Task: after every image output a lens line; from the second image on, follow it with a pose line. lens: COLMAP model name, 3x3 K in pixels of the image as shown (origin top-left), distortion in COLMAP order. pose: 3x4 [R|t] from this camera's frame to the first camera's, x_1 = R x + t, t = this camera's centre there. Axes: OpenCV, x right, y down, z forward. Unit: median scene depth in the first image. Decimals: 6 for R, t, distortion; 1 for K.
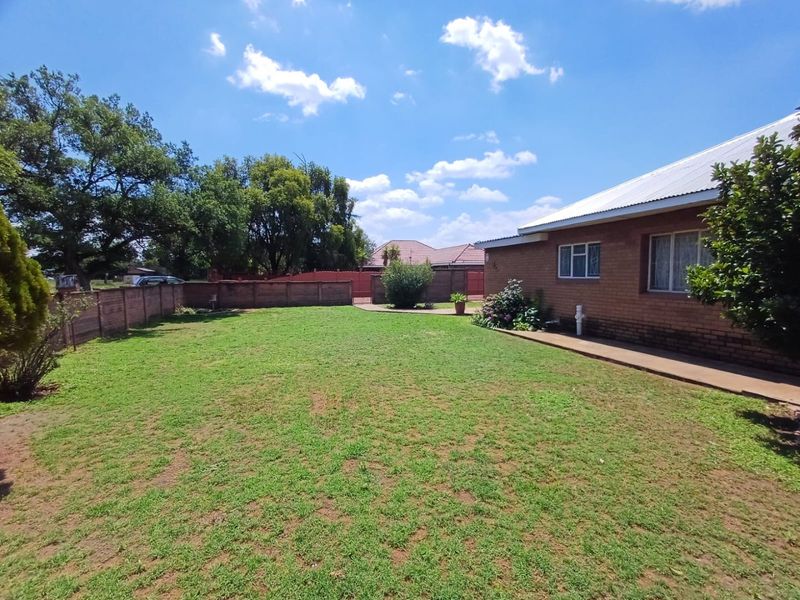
lens RADIAL K [[363.4, 0, 398.8], [0, 363.4, 298.5], [0, 0, 1]] dist [-0.000555, -0.001507]
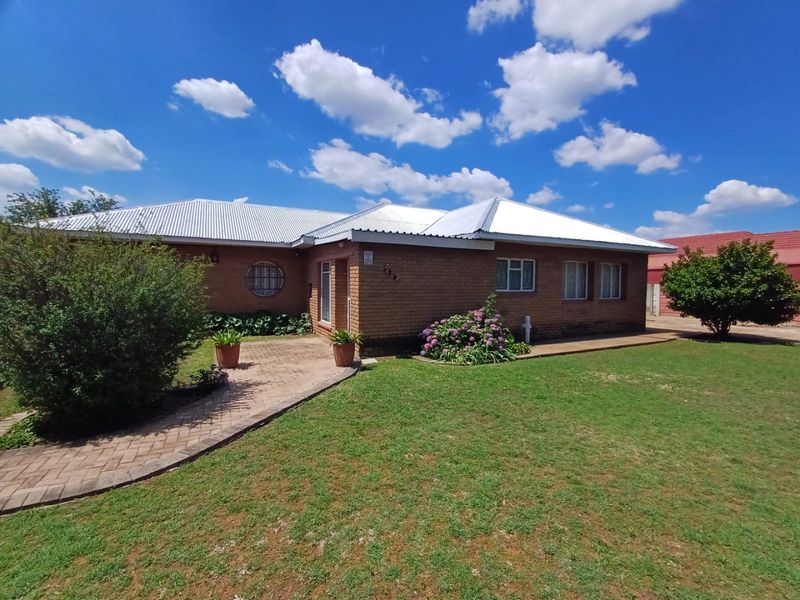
lens RADIAL K [[363.4, 0, 396.1], [0, 363.4, 298.5], [0, 0, 1]] dist [-0.000555, -0.001507]
pose [[-0.181112, -0.035236, 0.982831, -0.426854], [0.058366, 0.997211, 0.046507, -0.091391], [-0.981729, 0.065787, -0.178551, 1.335818]]
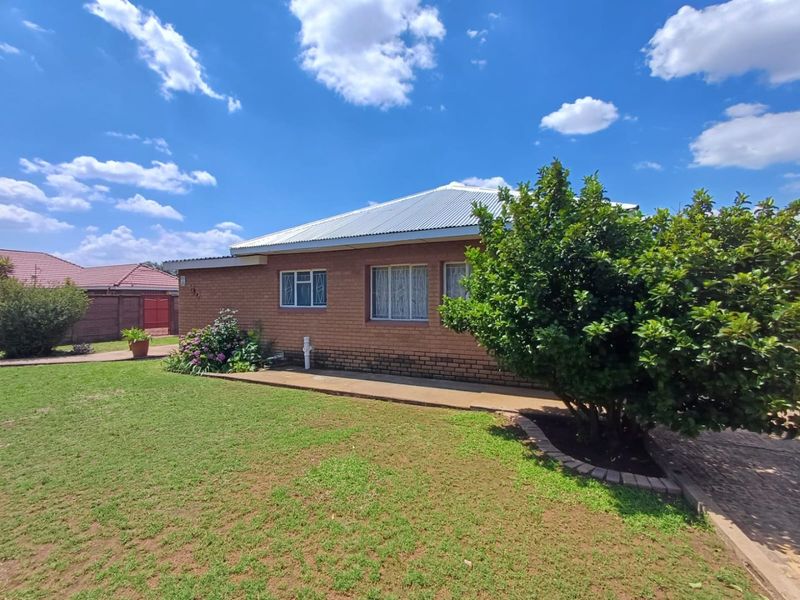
lens RADIAL K [[363.4, 0, 396.2], [0, 363.4, 298.4], [0, 0, 1]] dist [-0.000555, -0.001507]
pose [[0.678092, 0.007714, 0.734936, -0.023719], [0.046961, 0.997447, -0.053799, -0.015194], [-0.733475, 0.070994, 0.675999, 0.171708]]
